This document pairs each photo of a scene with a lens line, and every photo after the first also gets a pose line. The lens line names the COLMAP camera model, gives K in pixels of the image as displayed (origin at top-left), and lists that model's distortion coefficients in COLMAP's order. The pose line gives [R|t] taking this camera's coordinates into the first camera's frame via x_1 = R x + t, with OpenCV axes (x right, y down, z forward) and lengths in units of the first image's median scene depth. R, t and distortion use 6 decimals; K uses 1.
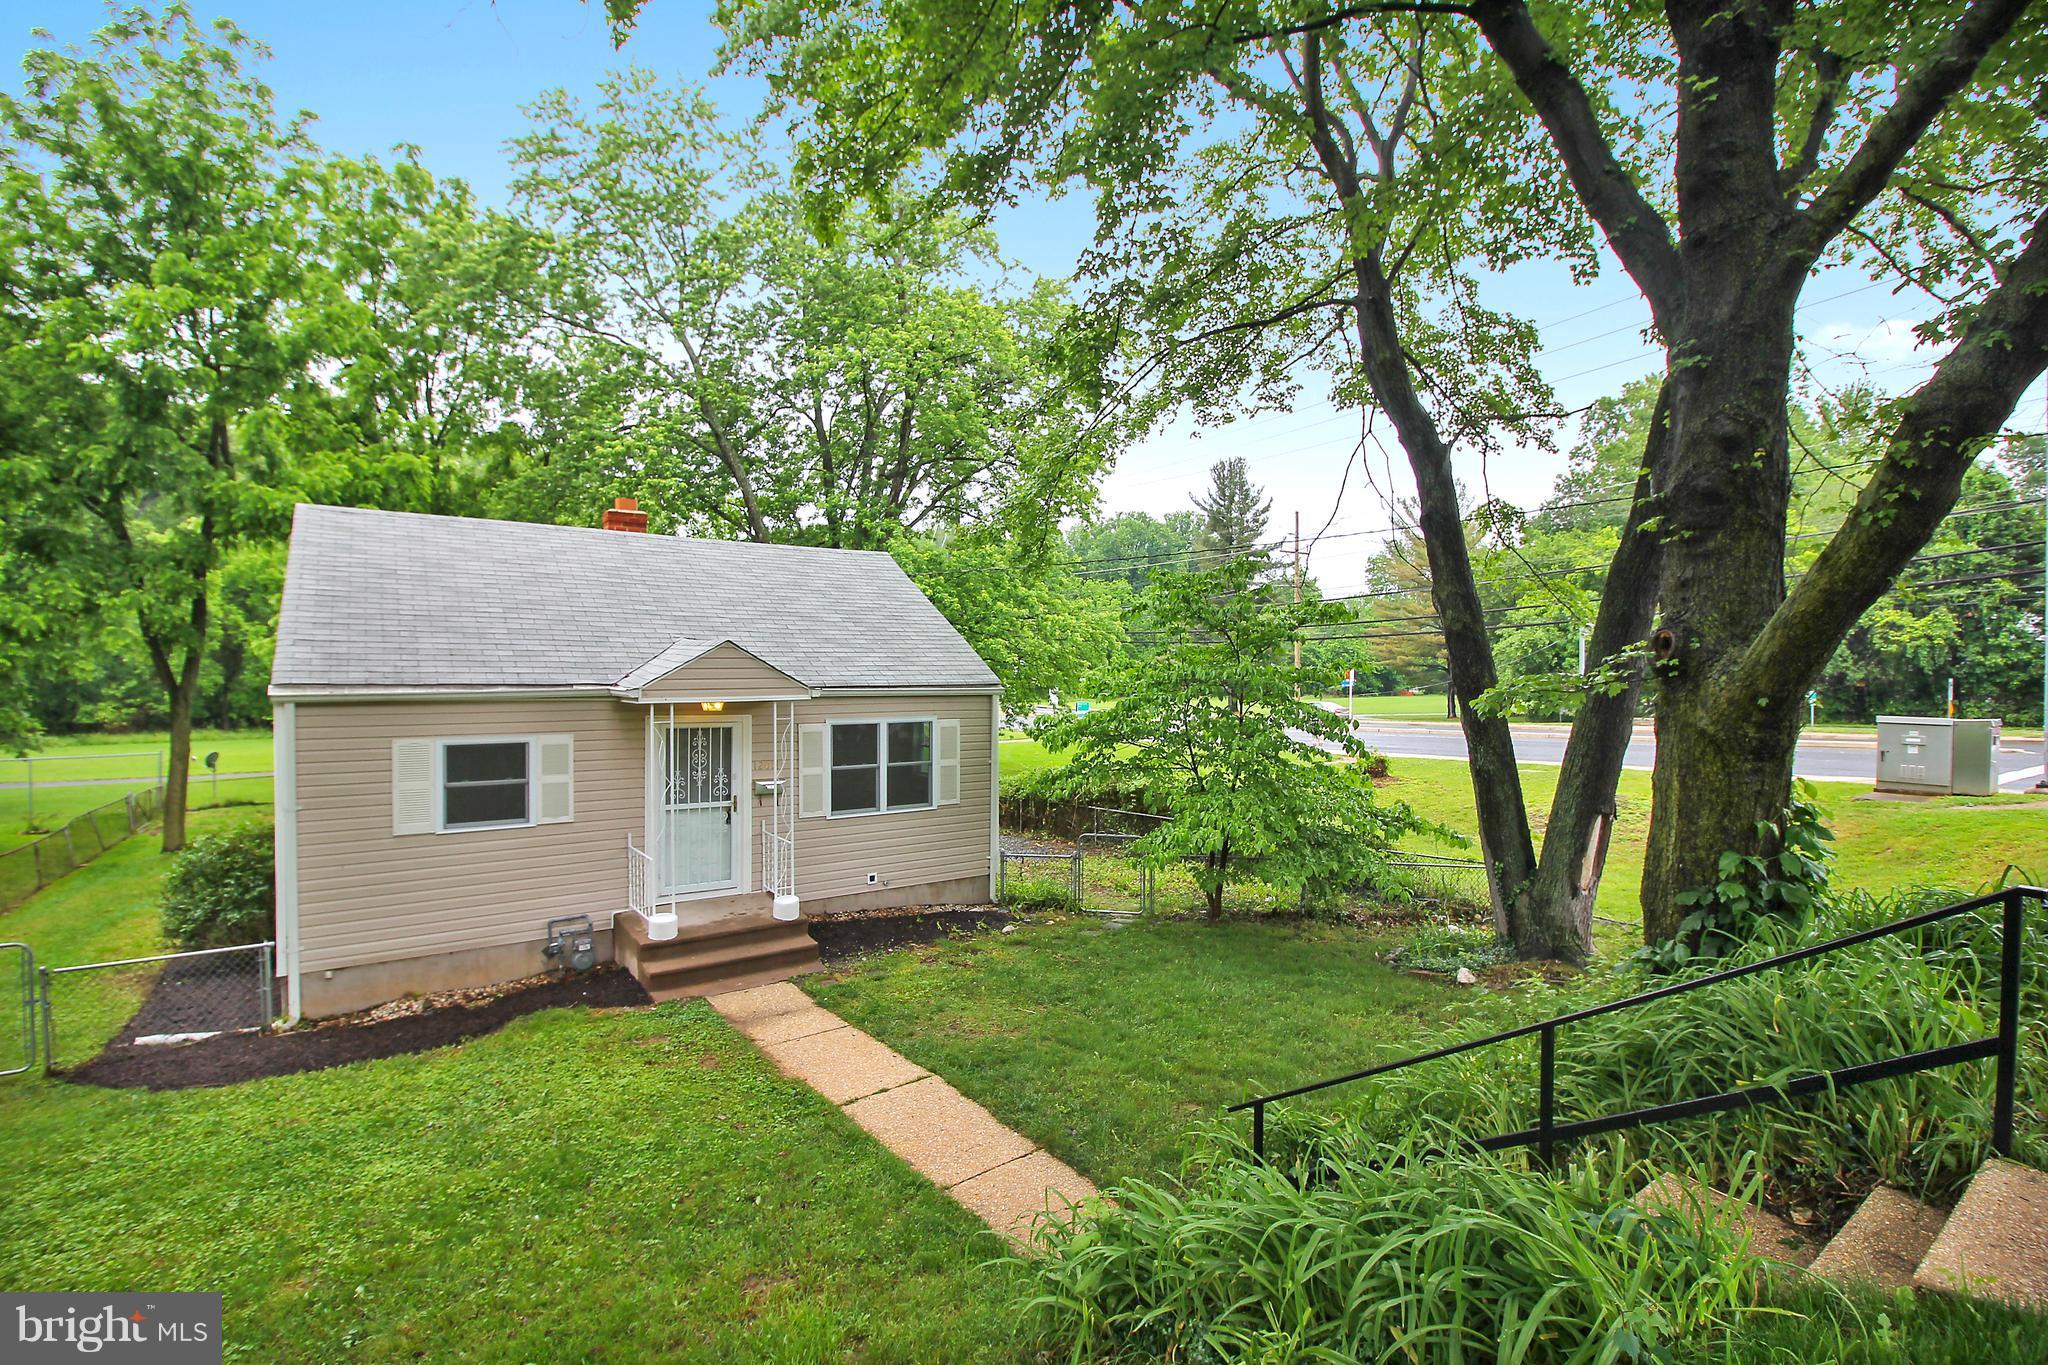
lens RADIAL K [[957.9, 0, 1040.1], [0, 957.9, 680.8], [0, 0, 1]] dist [-0.018771, -0.004533]
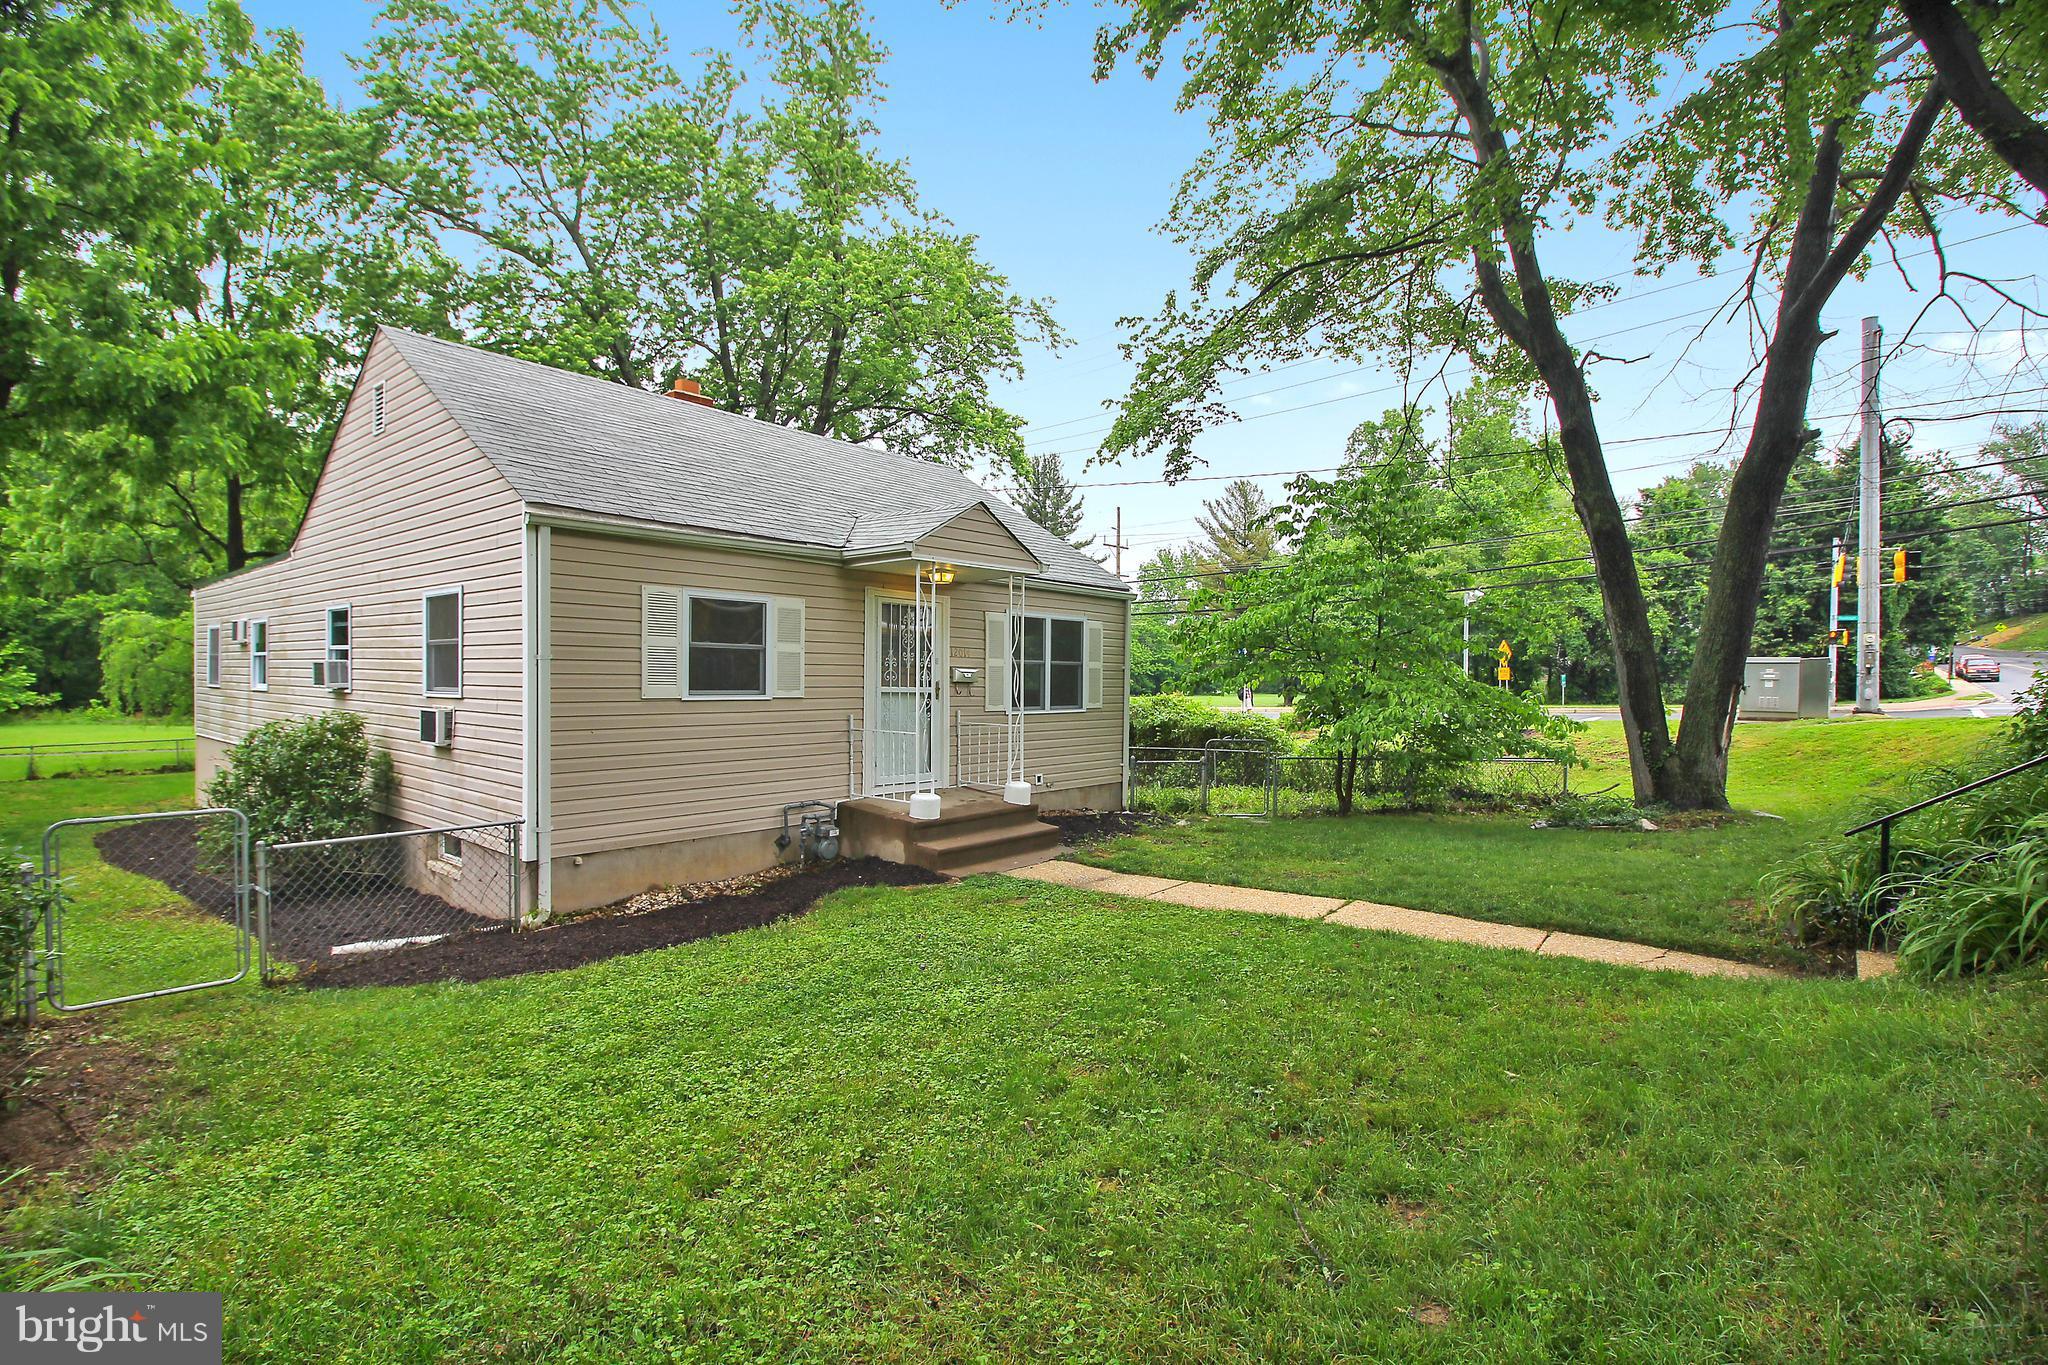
lens RADIAL K [[957.9, 0, 1041.6], [0, 957.9, 695.0], [0, 0, 1]] dist [-0.018771, -0.004533]
pose [[0.968487, 0.001451, 0.249061, -0.509068], [-0.003384, 0.999967, 0.007334, 0.141358], [-0.249042, -0.007946, 0.968460, 0.077607]]
